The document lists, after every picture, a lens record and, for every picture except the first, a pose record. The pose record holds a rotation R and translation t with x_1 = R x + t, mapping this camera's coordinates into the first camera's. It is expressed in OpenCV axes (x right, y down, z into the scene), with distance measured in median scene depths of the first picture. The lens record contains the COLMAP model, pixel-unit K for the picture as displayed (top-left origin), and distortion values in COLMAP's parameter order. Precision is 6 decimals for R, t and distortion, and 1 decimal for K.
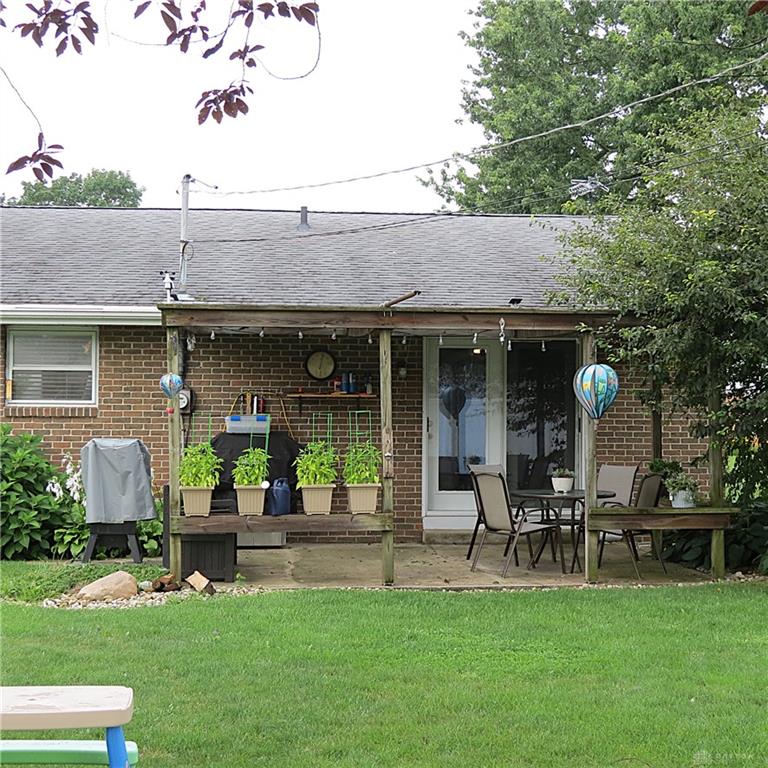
lens RADIAL K [[1340.4, 0, 384.0], [0, 1340.4, 384.0], [0, 0, 1]] dist [-0.049511, -0.226712]
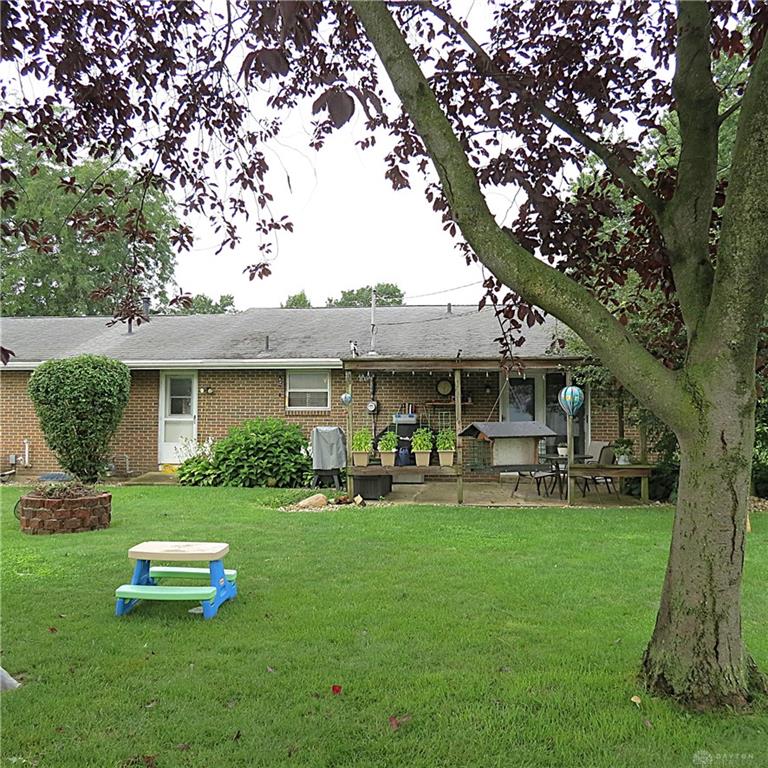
lens RADIAL K [[731.0, 0, 384.0], [0, 731.0, 384.0], [0, 0, 1]] dist [-0.022763, 0.015002]
pose [[0.976151, -0.012238, -0.216749, 0.120552], [0.008596, 0.999806, -0.017739, -0.002003], [0.216924, 0.015452, 0.976066, -0.036059]]
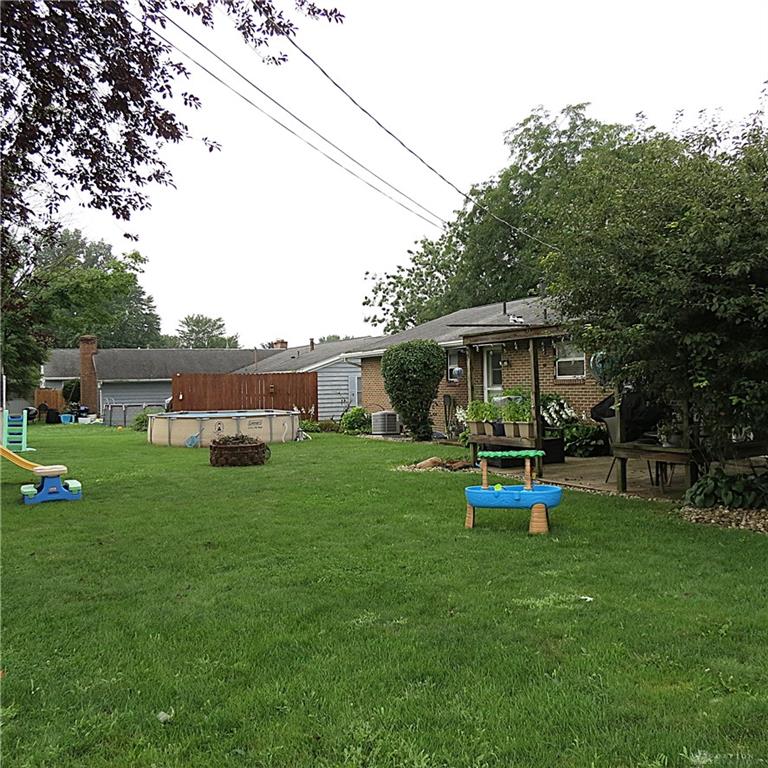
lens RADIAL K [[731.0, 0, 384.0], [0, 731.0, 384.0], [0, 0, 1]] dist [-0.022763, 0.015002]
pose [[0.354707, -0.013176, -0.934885, 0.850487], [0.051324, 0.998667, 0.005398, 0.005661], [0.933568, -0.049897, 0.354911, 0.449230]]
